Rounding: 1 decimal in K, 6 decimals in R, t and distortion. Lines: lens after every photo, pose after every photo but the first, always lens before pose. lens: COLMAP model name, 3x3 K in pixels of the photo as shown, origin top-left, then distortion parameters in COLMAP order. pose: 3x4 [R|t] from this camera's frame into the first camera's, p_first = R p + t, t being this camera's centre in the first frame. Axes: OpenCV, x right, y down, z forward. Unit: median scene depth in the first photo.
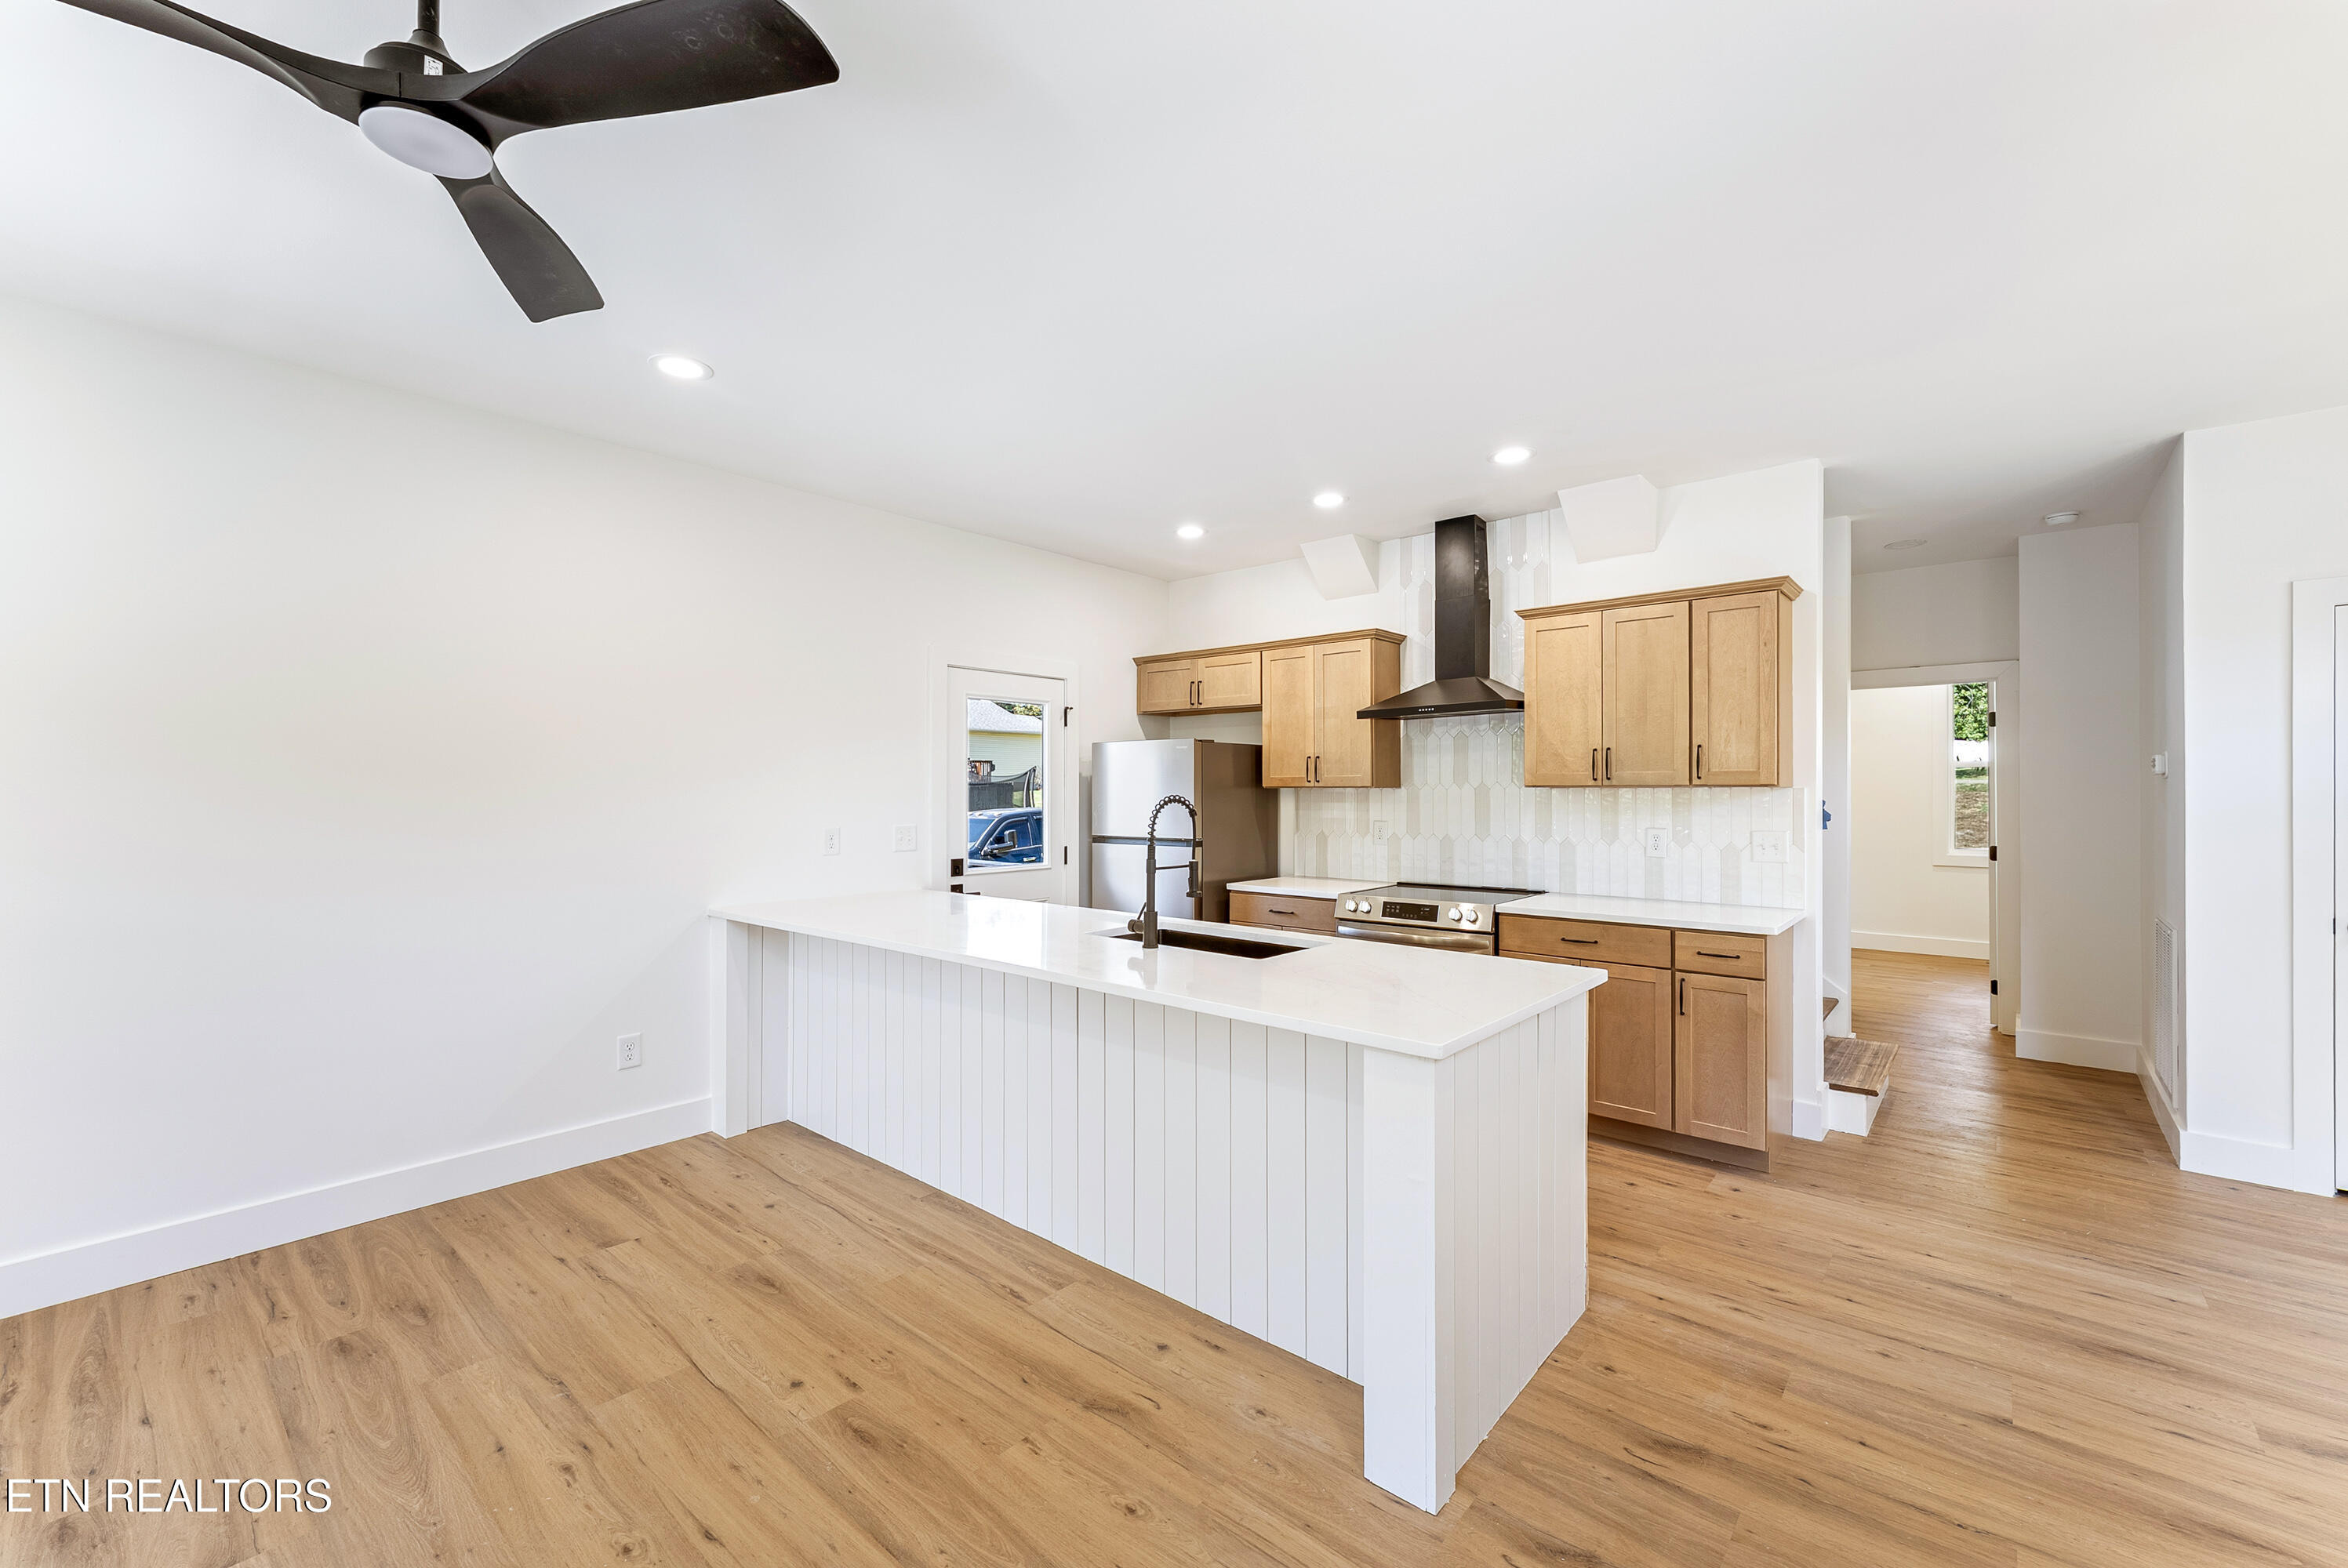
lens RADIAL K [[945.9, 0, 1174.0], [0, 945.9, 784.0], [0, 0, 1]] dist [0.000644, 0.000207]
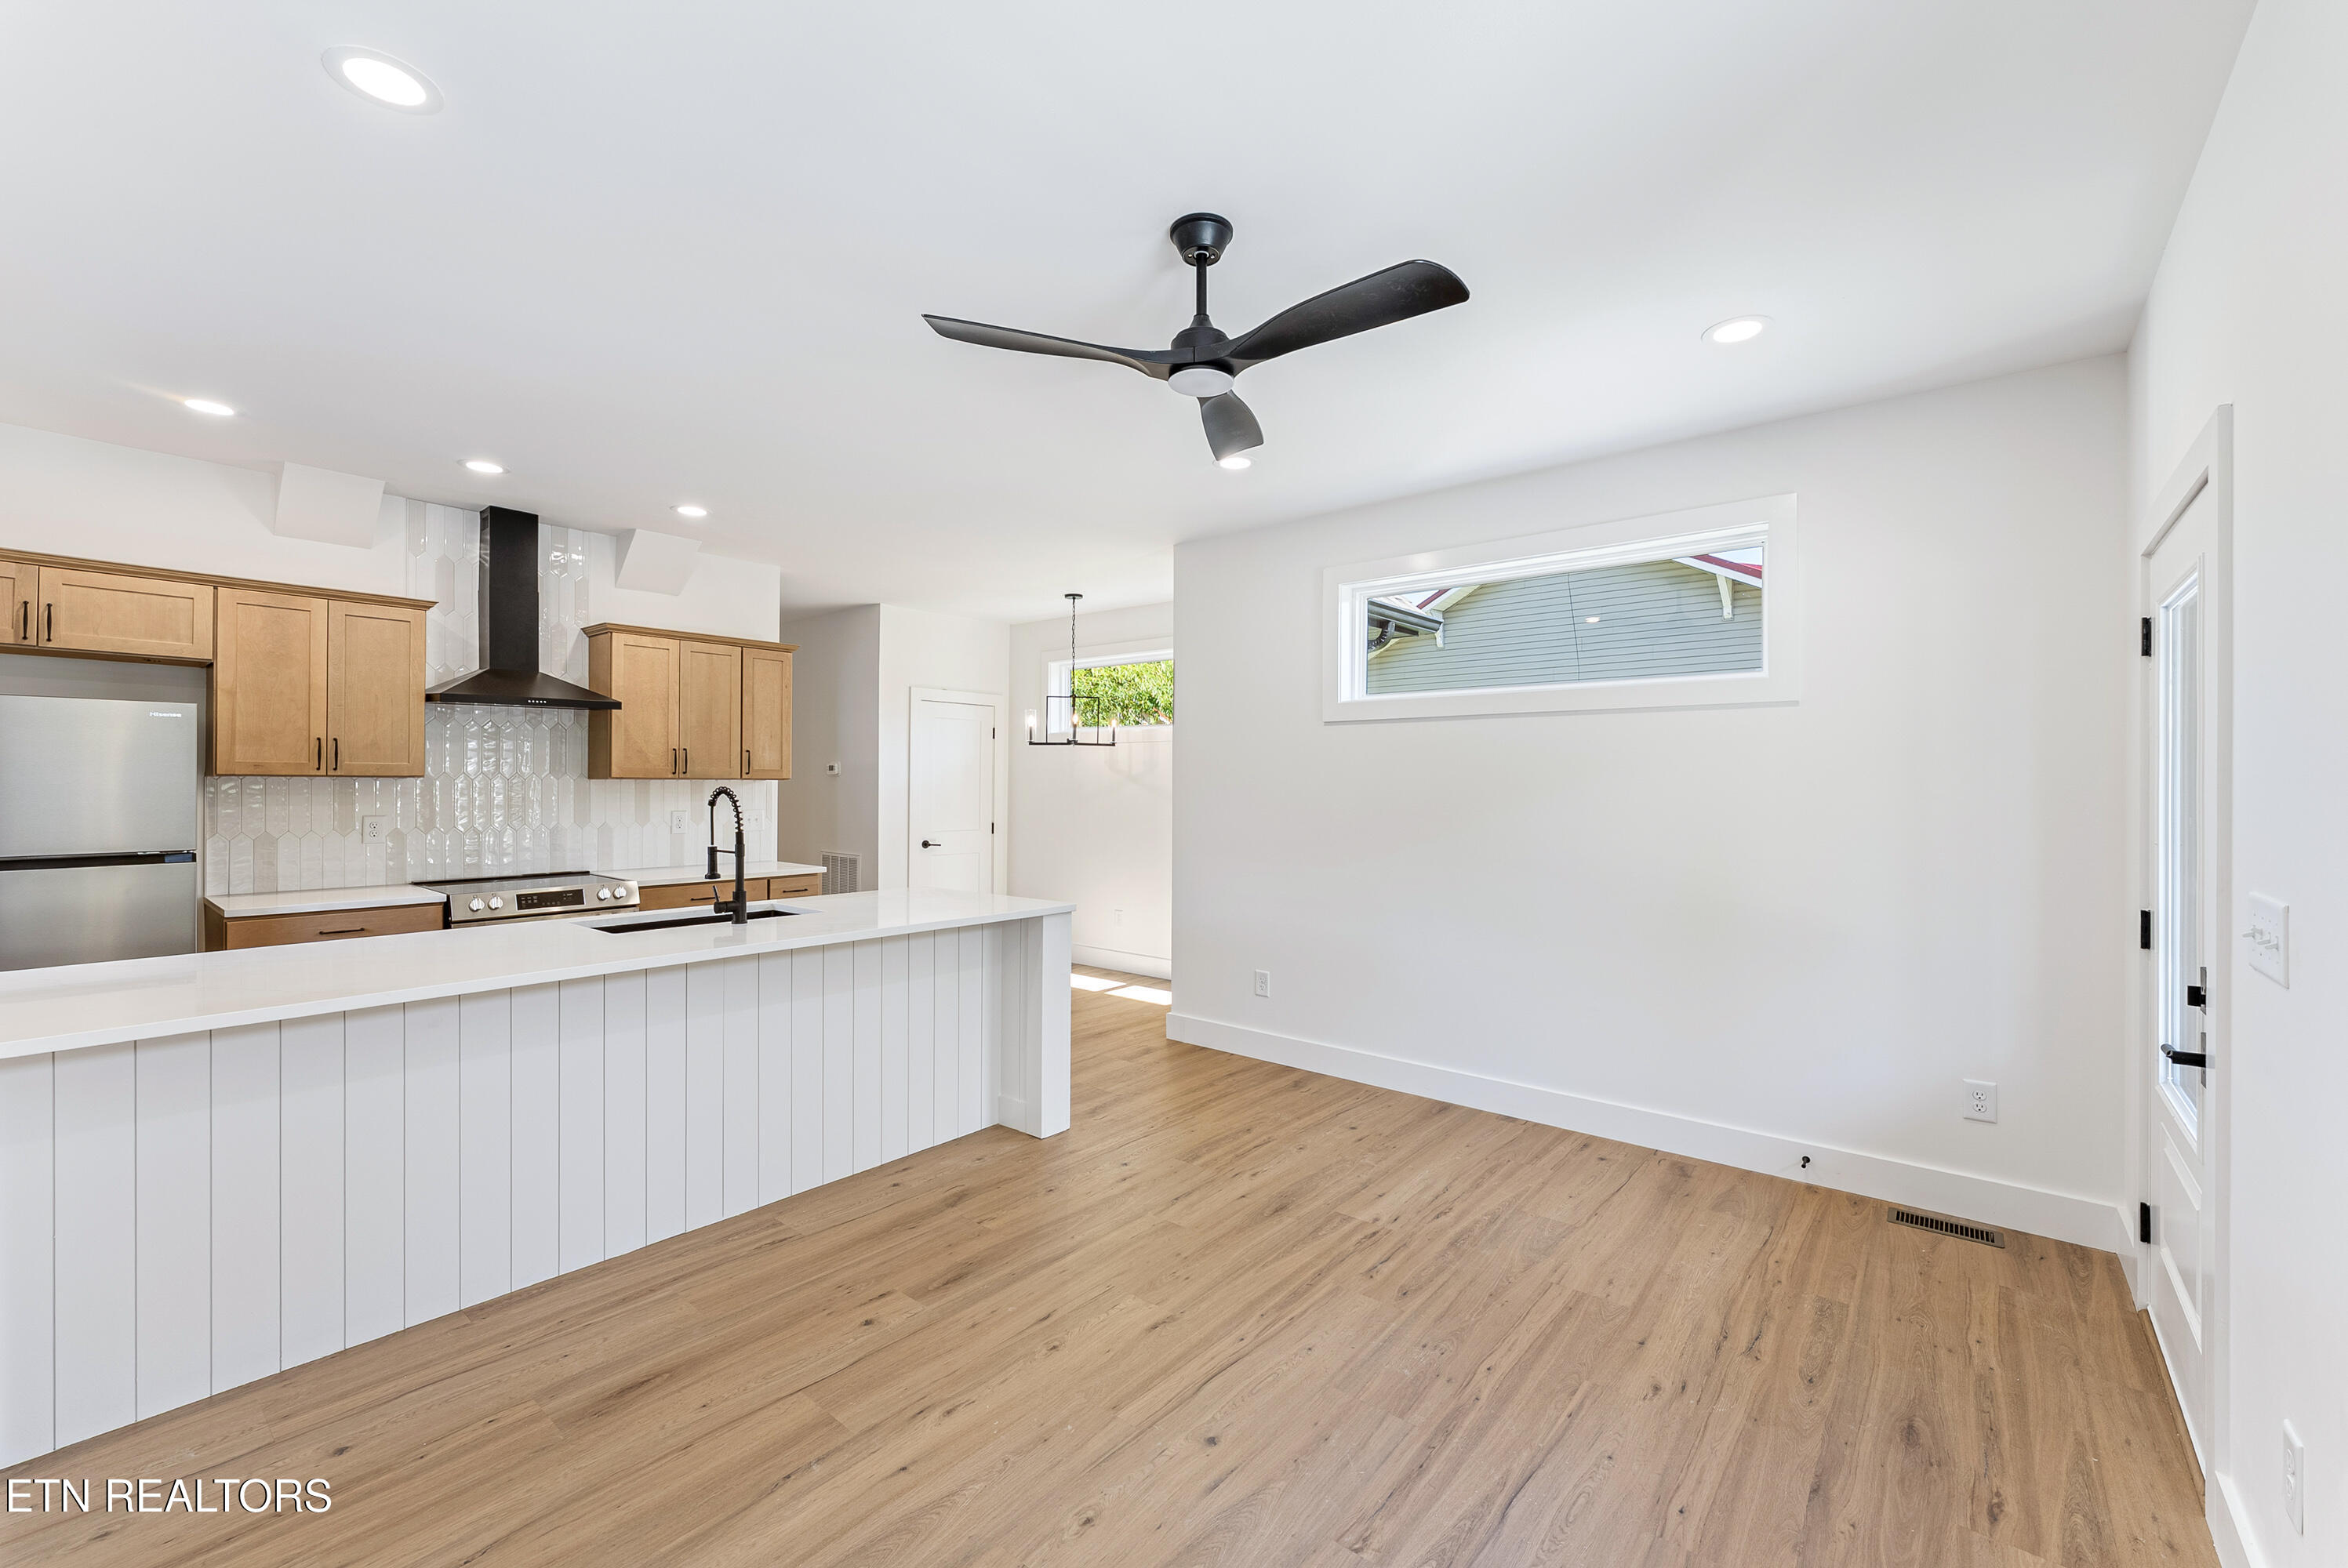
lens RADIAL K [[1226.3, 0, 1030.3], [0, 1226.3, 781.4], [0, 0, 1]] dist [-0.000483, 0.000024]
pose [[-0.002522, 0.000634, 0.999997, -1.229487], [-0.012037, 0.999927, -0.000664, 0.001509], [-0.999924, -0.012038, -0.002514, 0.552427]]
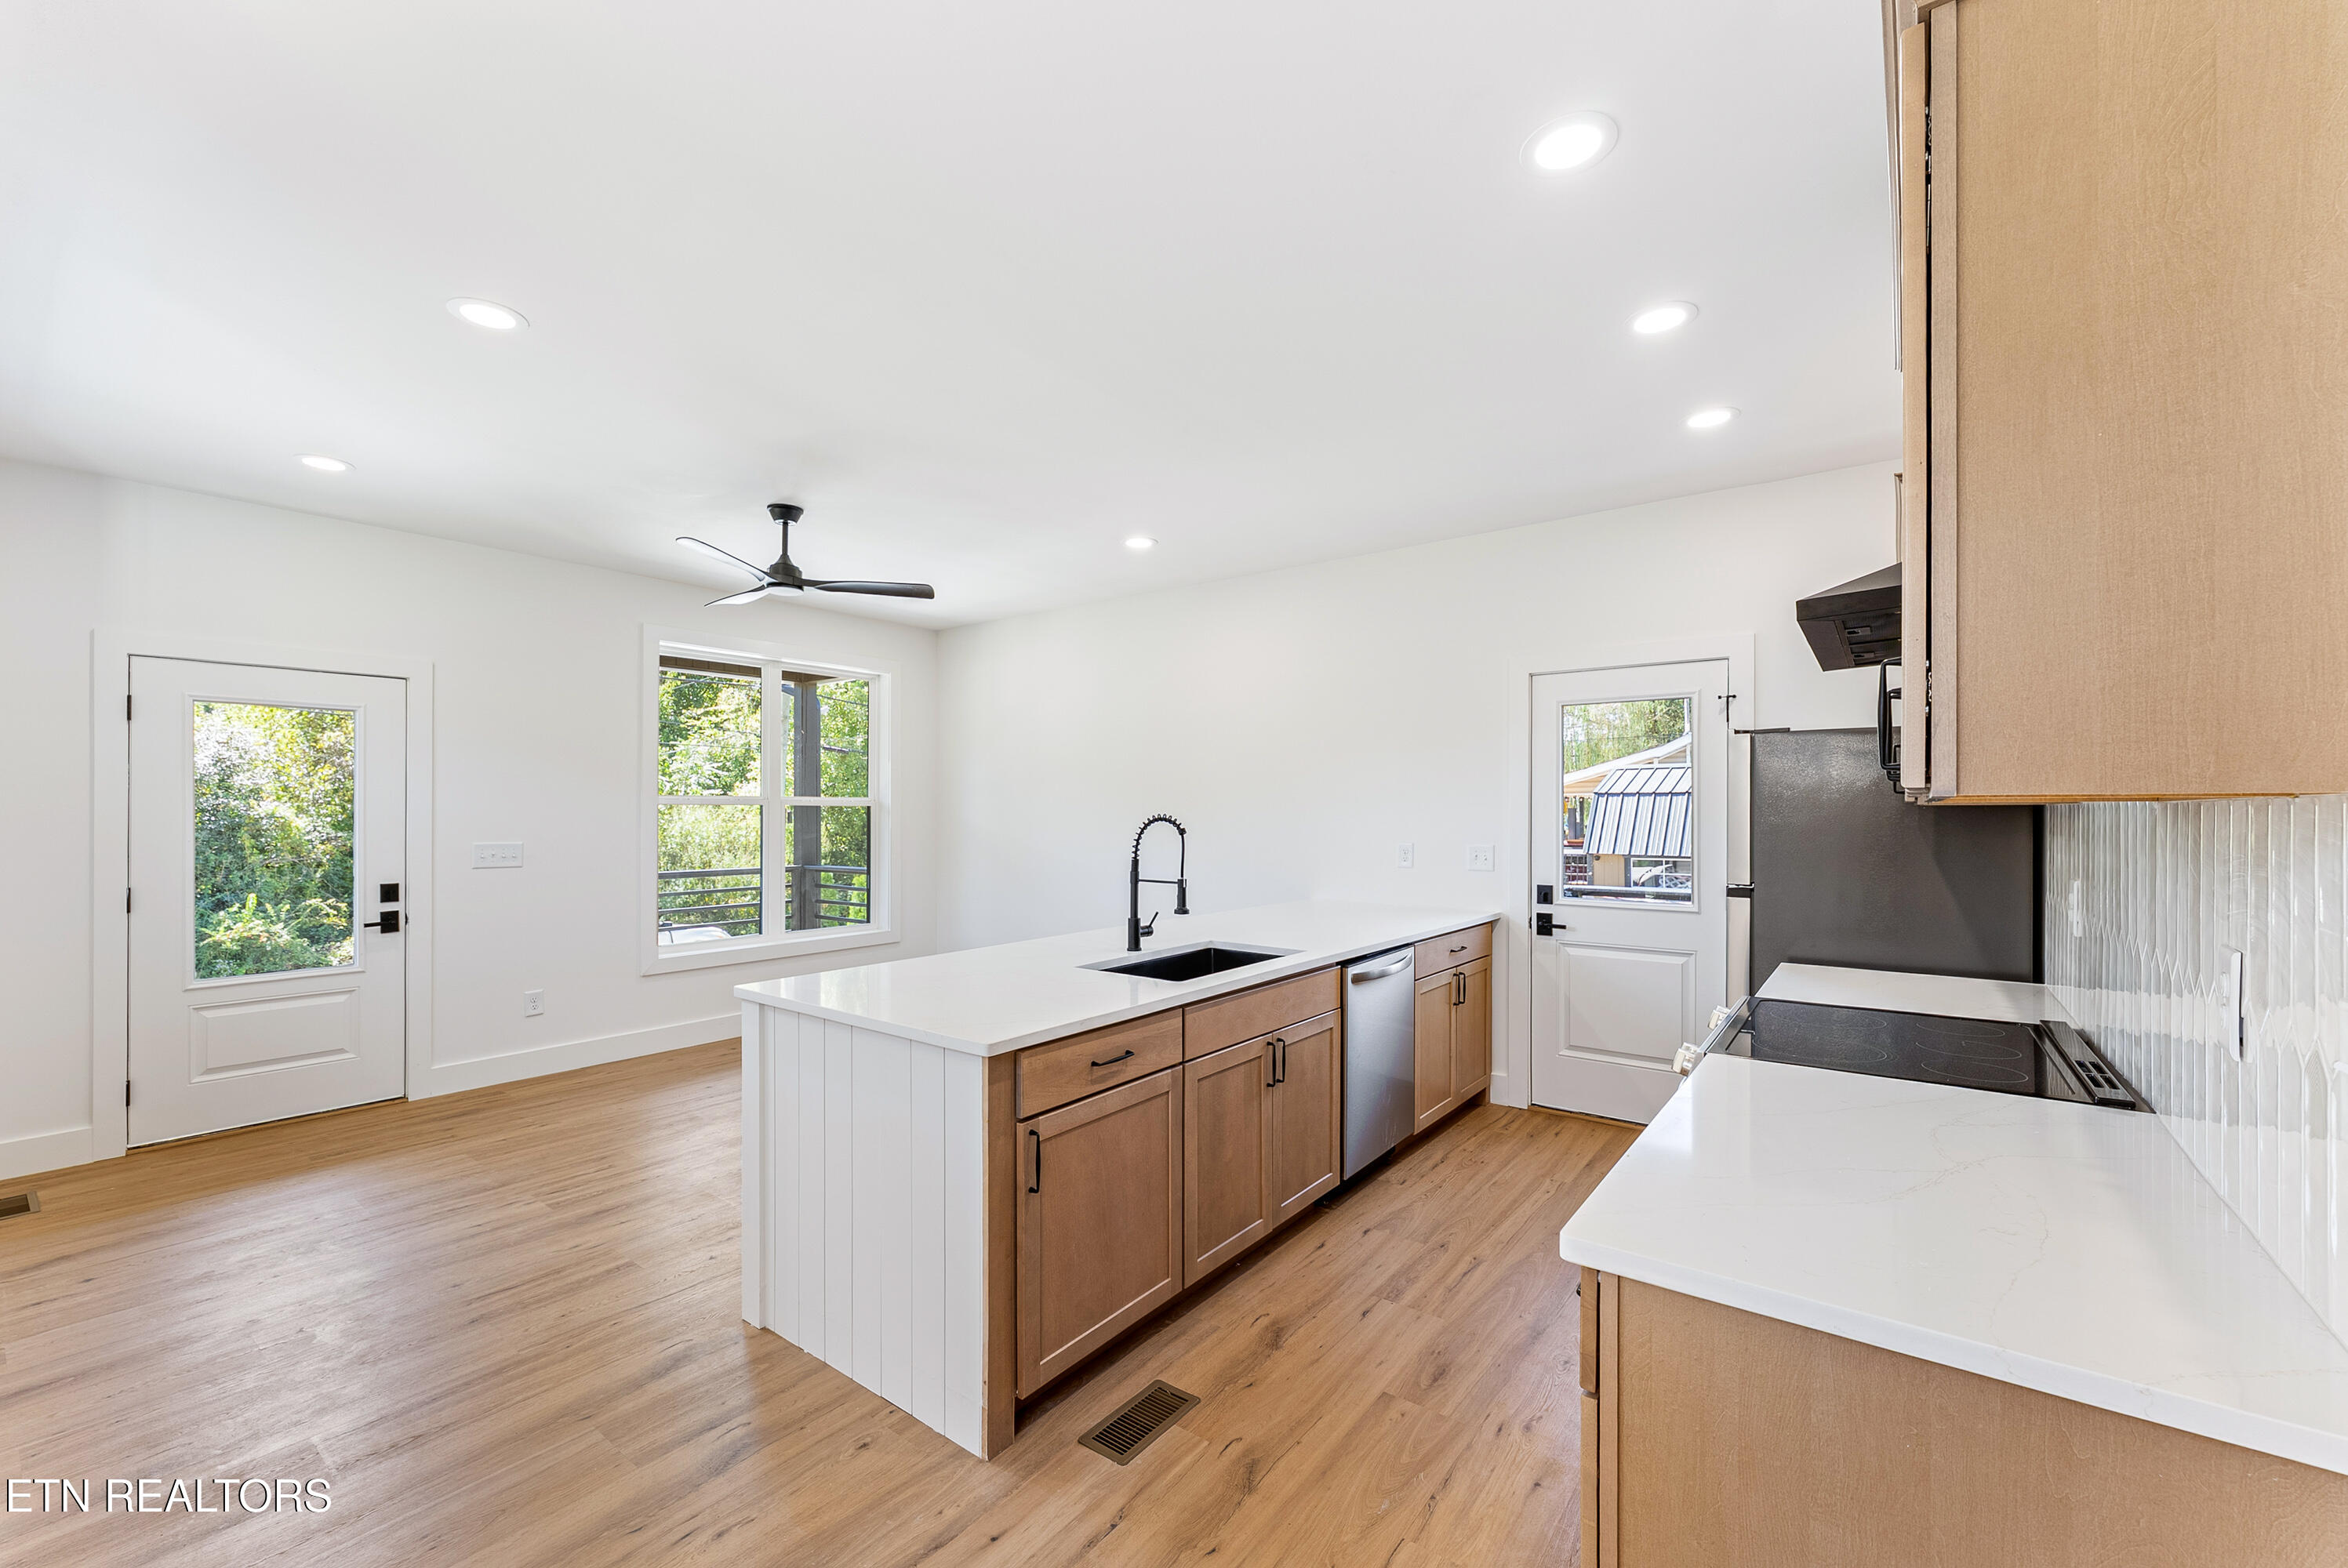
lens RADIAL K [[790.3, 0, 1019.1], [0, 790.3, 808.1], [0, 0, 1]] dist [0.000307, 0.000030]
pose [[0.067375, -0.003246, -0.997722, 0.747720], [0.006853, 0.999973, -0.002790, 0.005889], [0.997704, -0.006649, 0.067396, 0.670858]]
